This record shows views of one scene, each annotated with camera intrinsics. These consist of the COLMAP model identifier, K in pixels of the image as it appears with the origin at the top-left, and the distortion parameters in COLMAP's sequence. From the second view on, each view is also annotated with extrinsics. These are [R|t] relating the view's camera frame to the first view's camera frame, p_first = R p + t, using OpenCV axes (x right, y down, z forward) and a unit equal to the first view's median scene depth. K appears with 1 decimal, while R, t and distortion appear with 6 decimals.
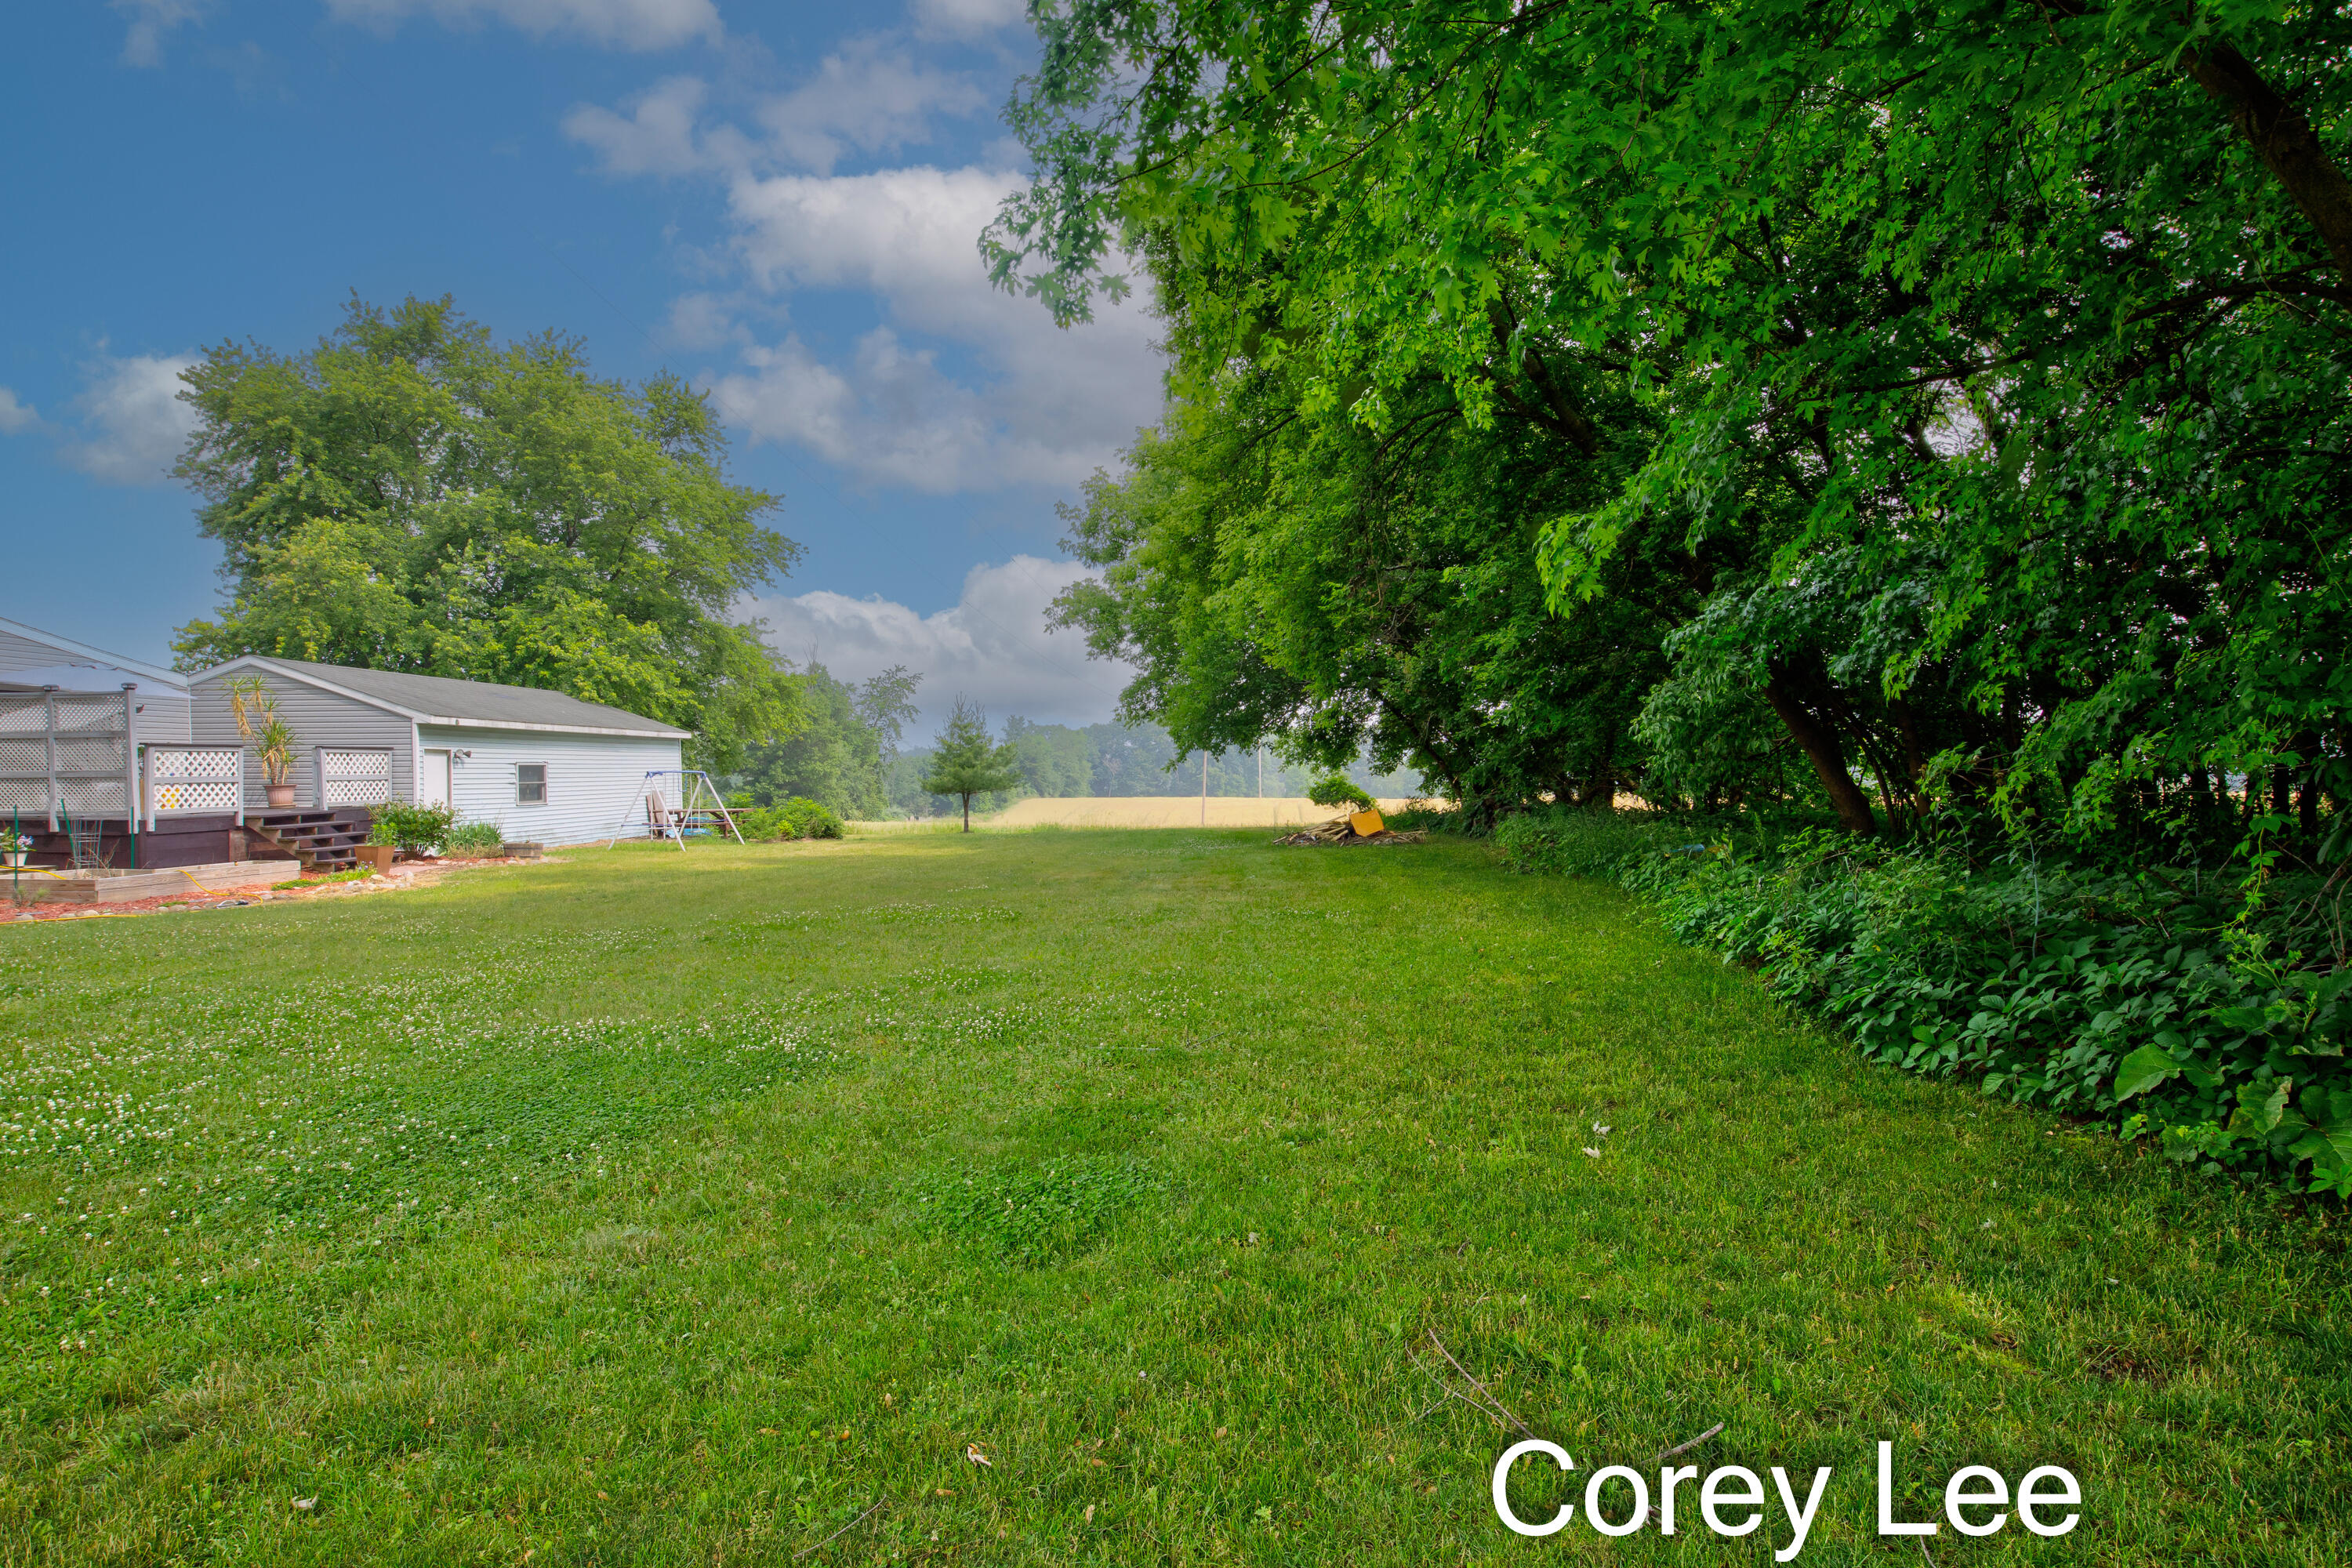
lens RADIAL K [[1202.0, 0, 1189.2], [0, 1202.0, 782.0], [0, 0, 1]] dist [-0.021192, 0.000958]
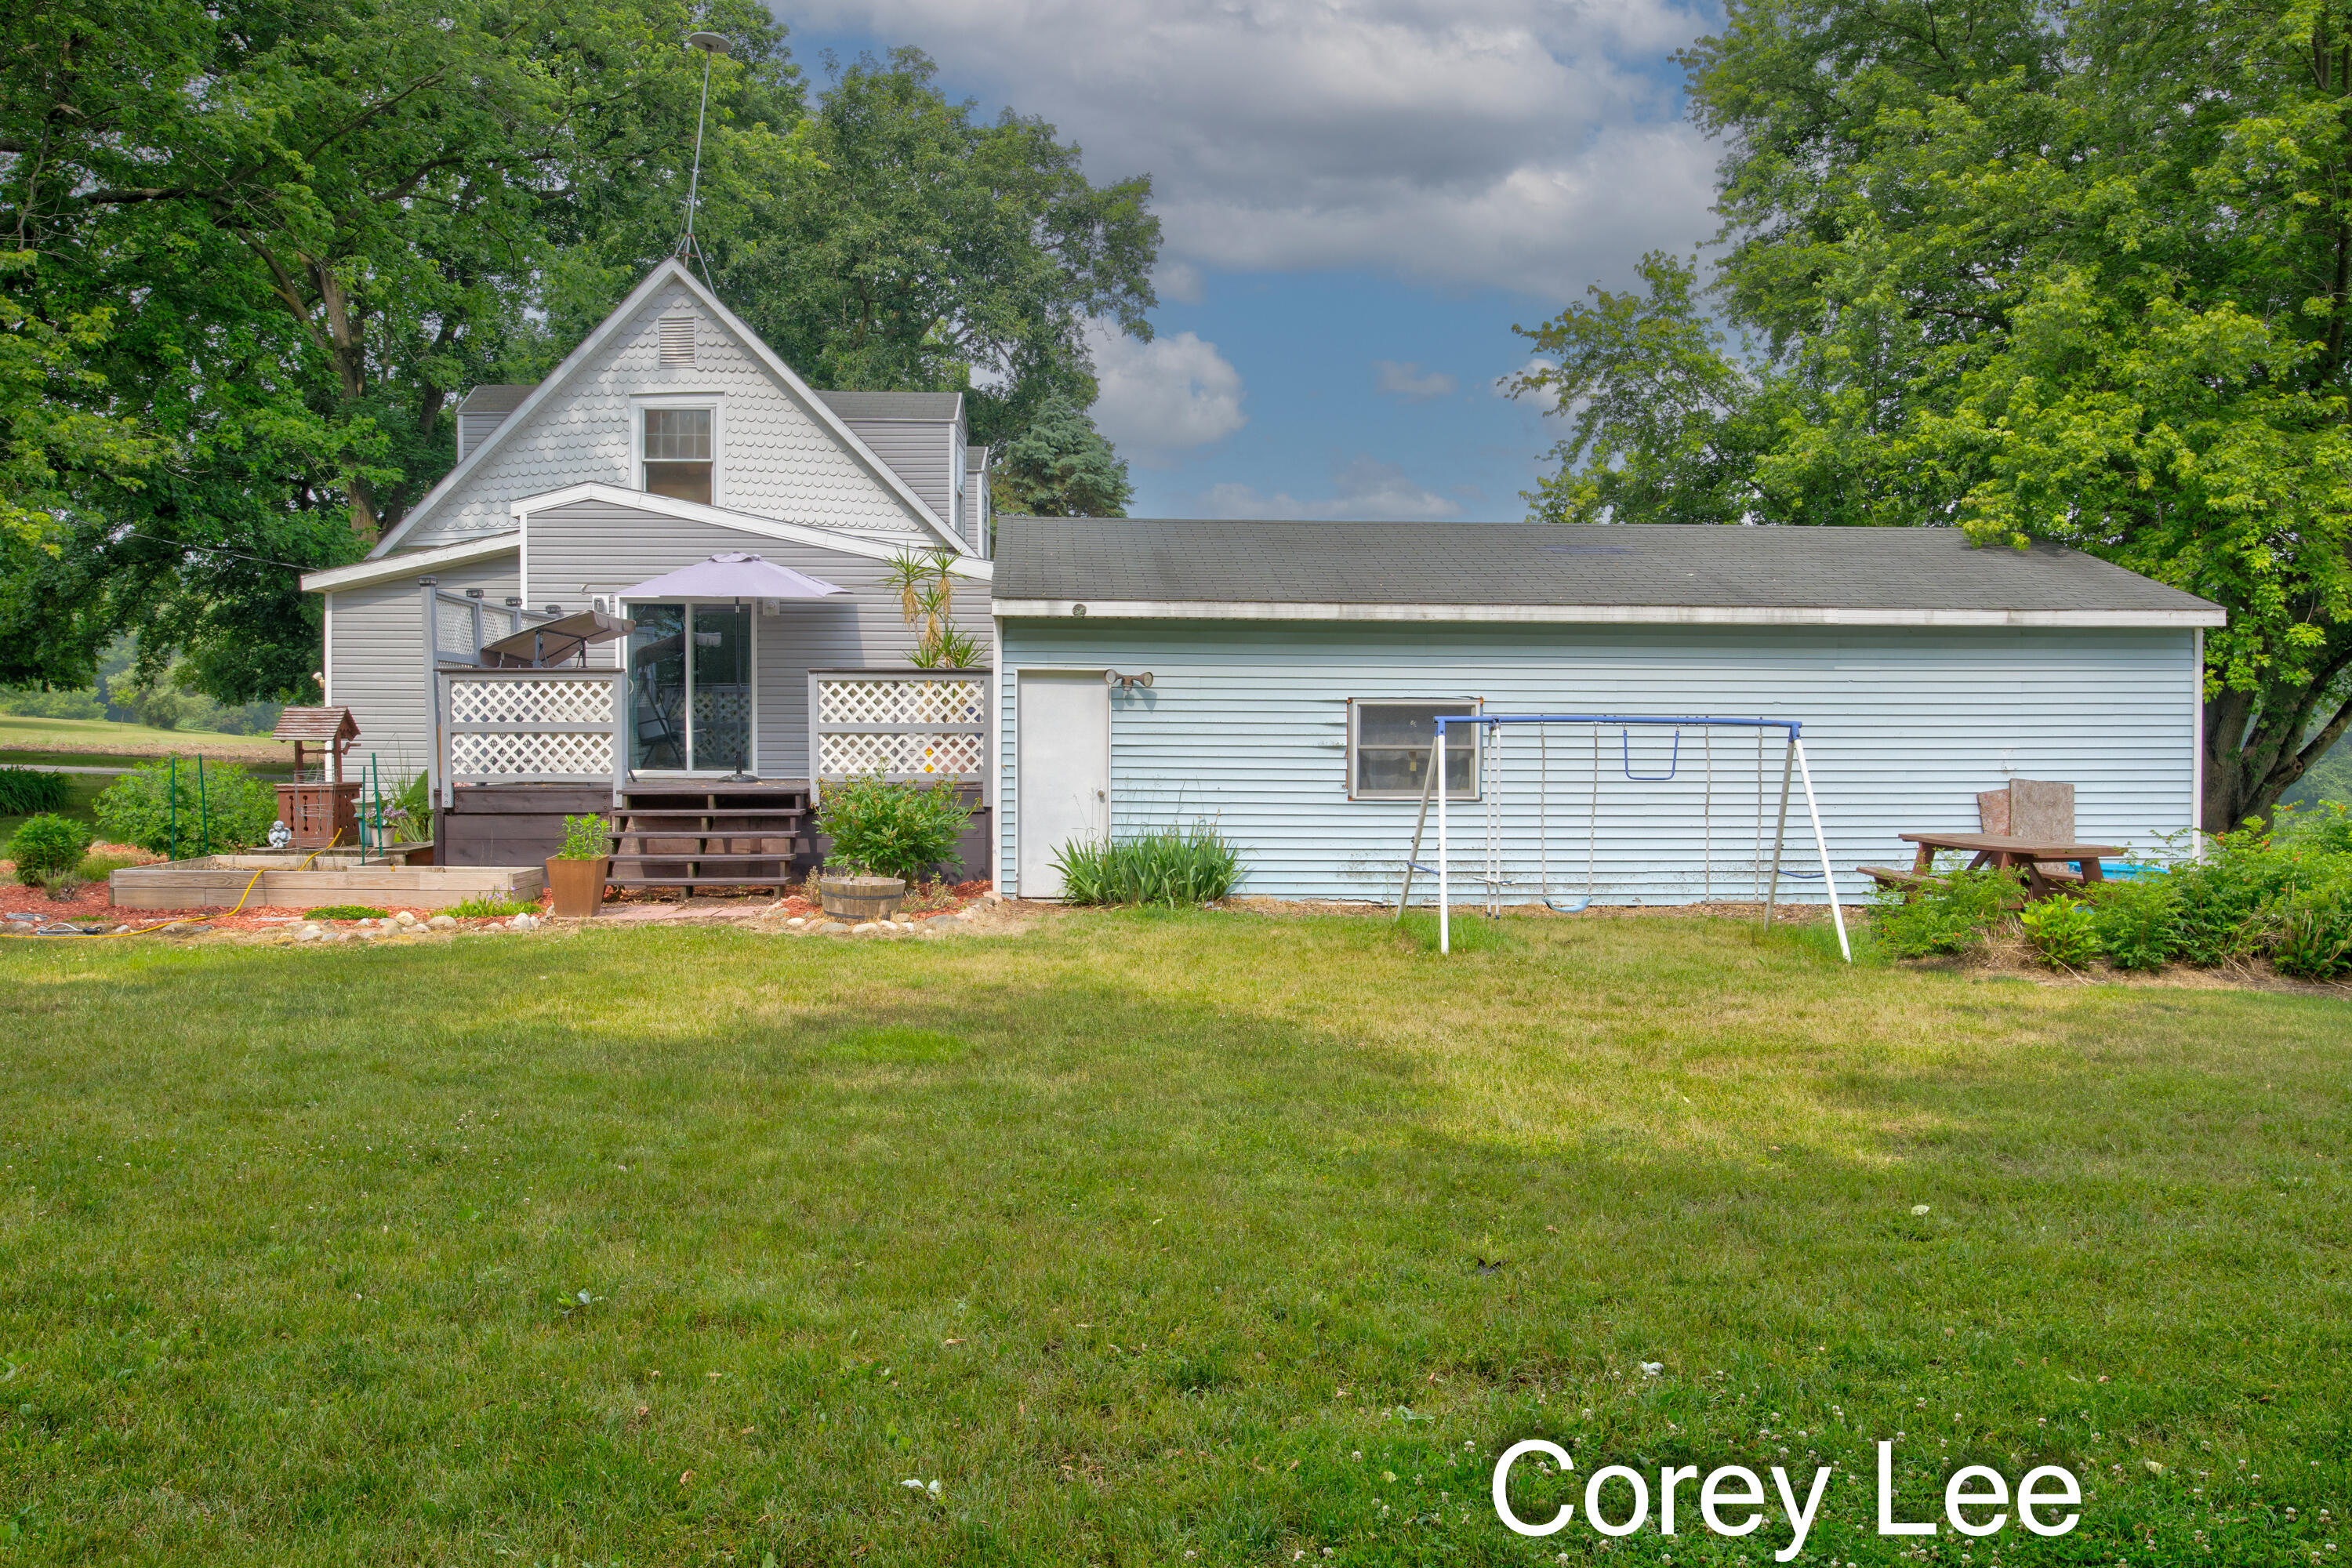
lens RADIAL K [[1798.8, 0, 1176.0], [0, 1798.8, 784.0], [0, 0, 1]] dist [0.006819, 0.000390]
pose [[0.076205, 0.031029, -0.996609, 0.063317], [-0.015283, 0.999435, 0.029948, -0.003055], [0.996975, 0.012949, 0.076636, 0.711532]]
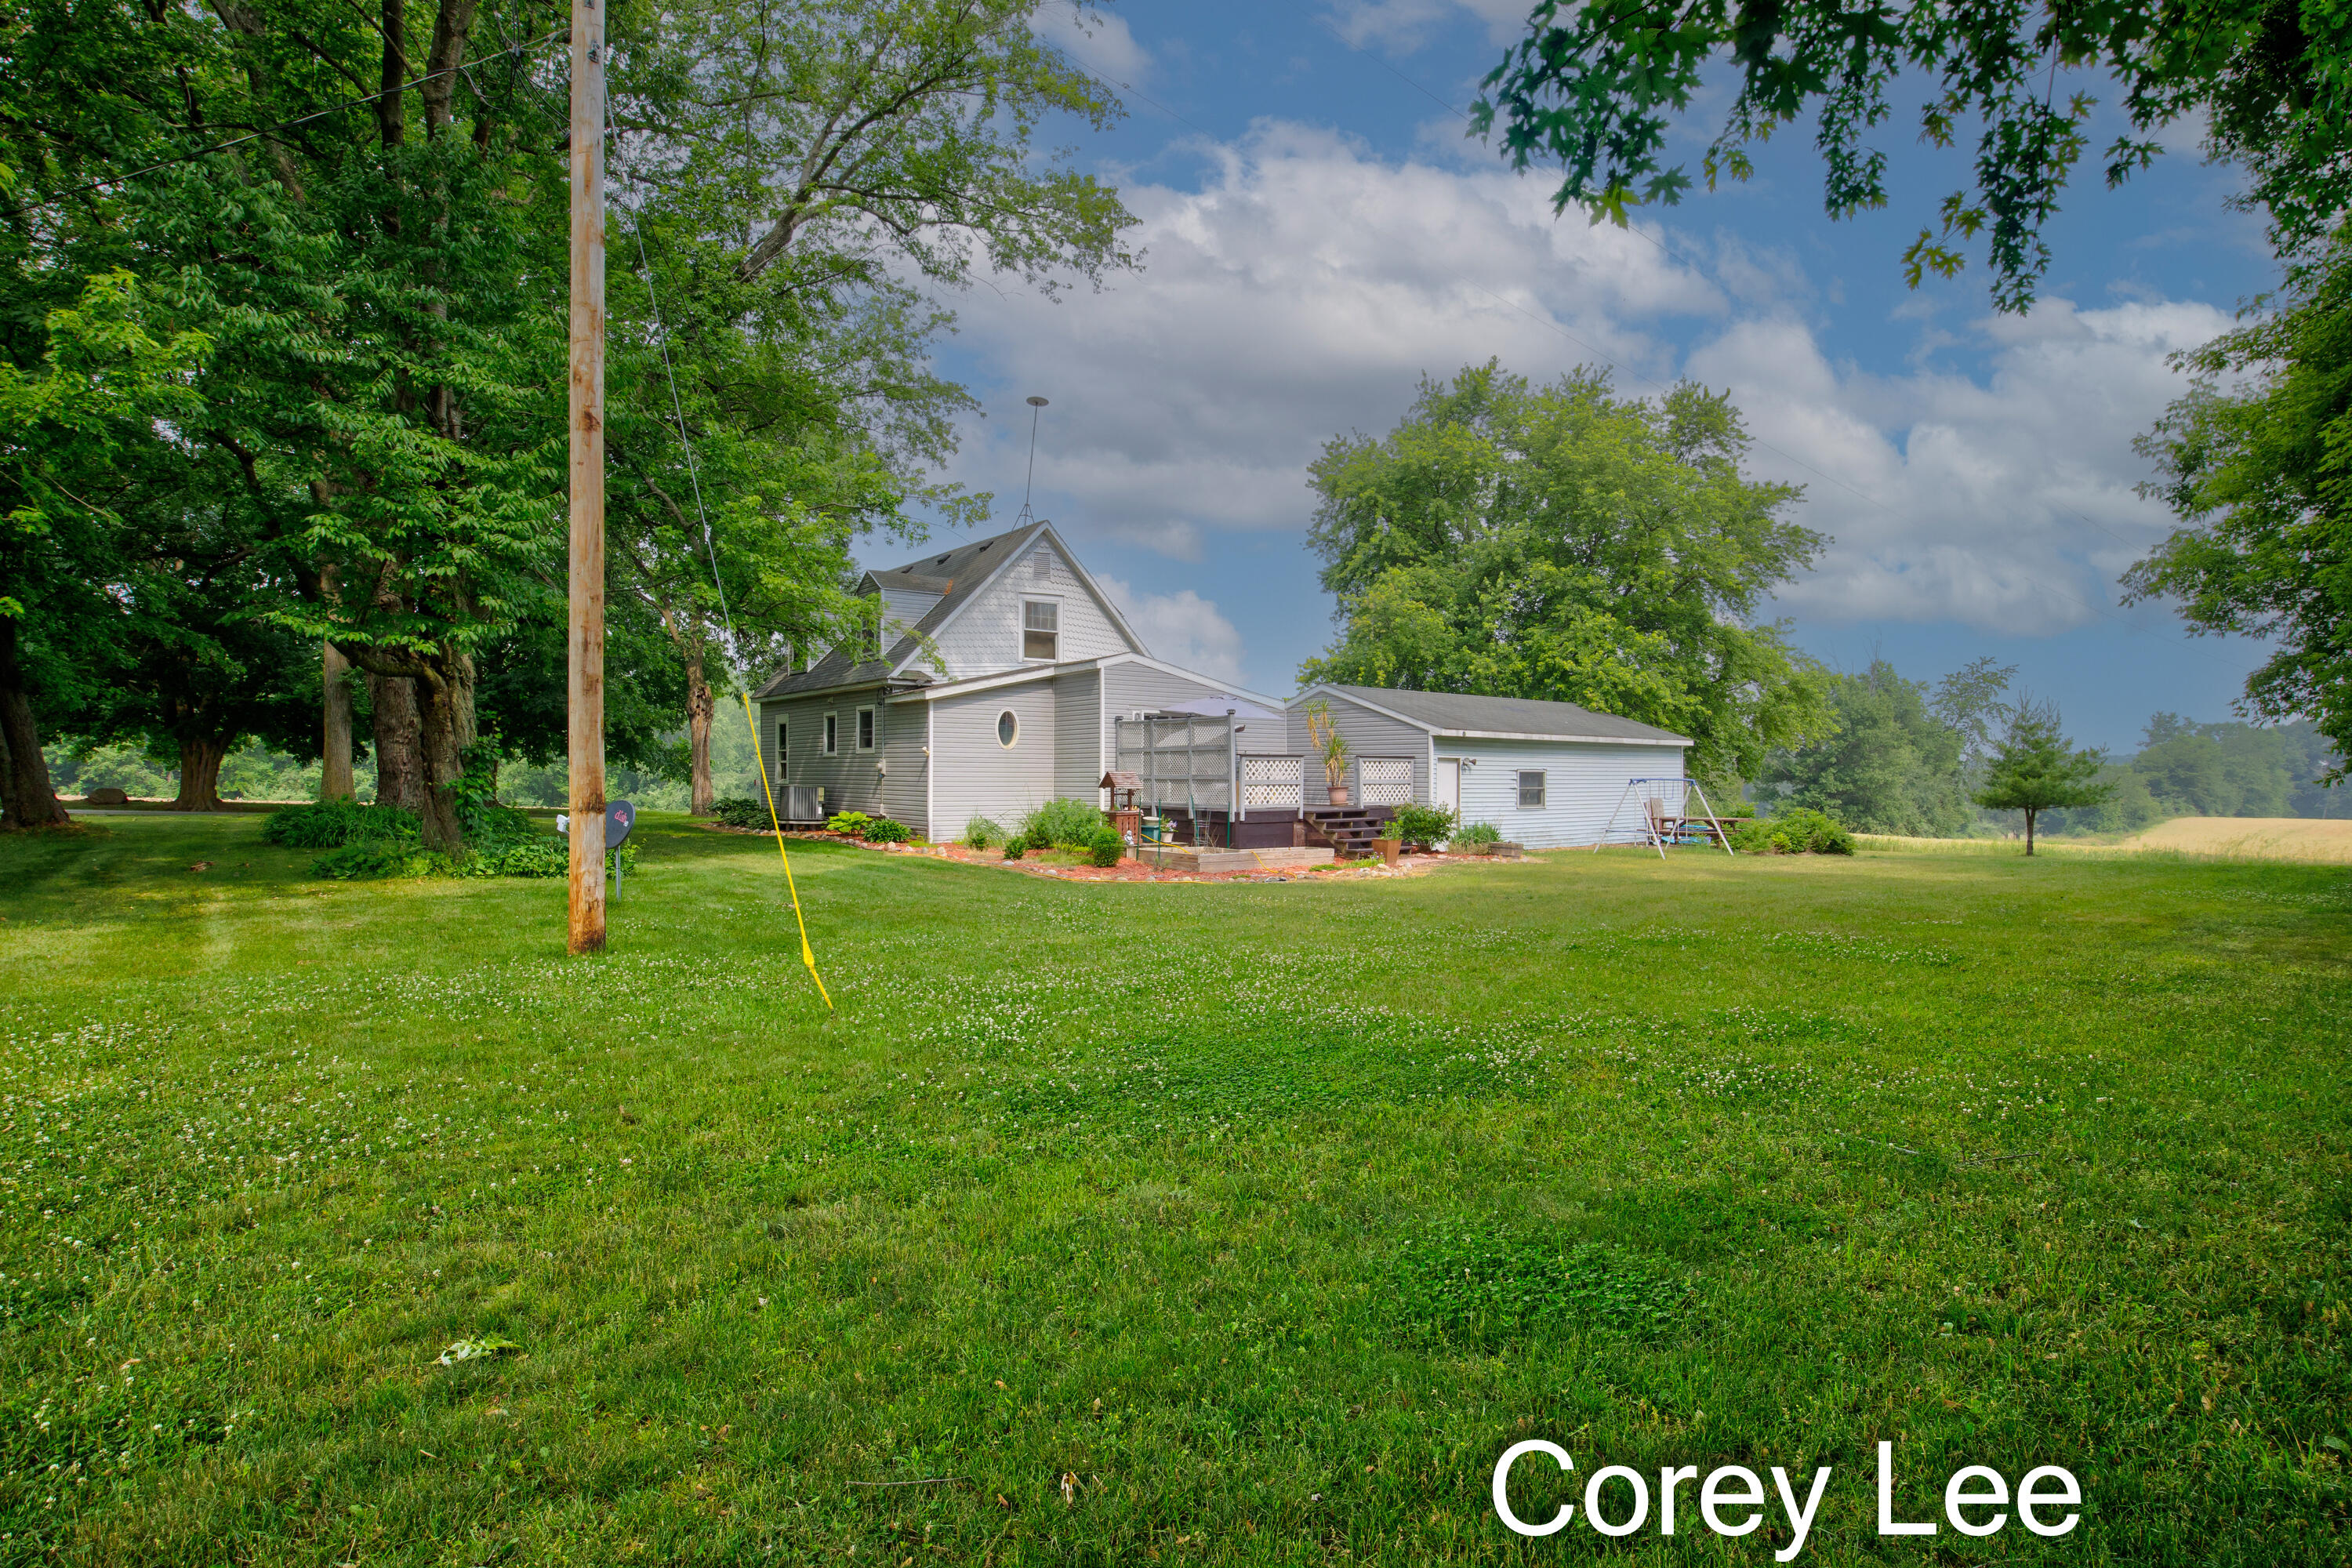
lens RADIAL K [[1202.0, 0, 1189.2], [0, 1202.0, 782.0], [0, 0, 1]] dist [-0.021192, 0.000958]
pose [[0.667127, 0.011458, -0.744856, 0.046099], [-0.015447, 0.999879, 0.001547, -0.001540], [0.744784, 0.010474, 0.667224, 0.030706]]
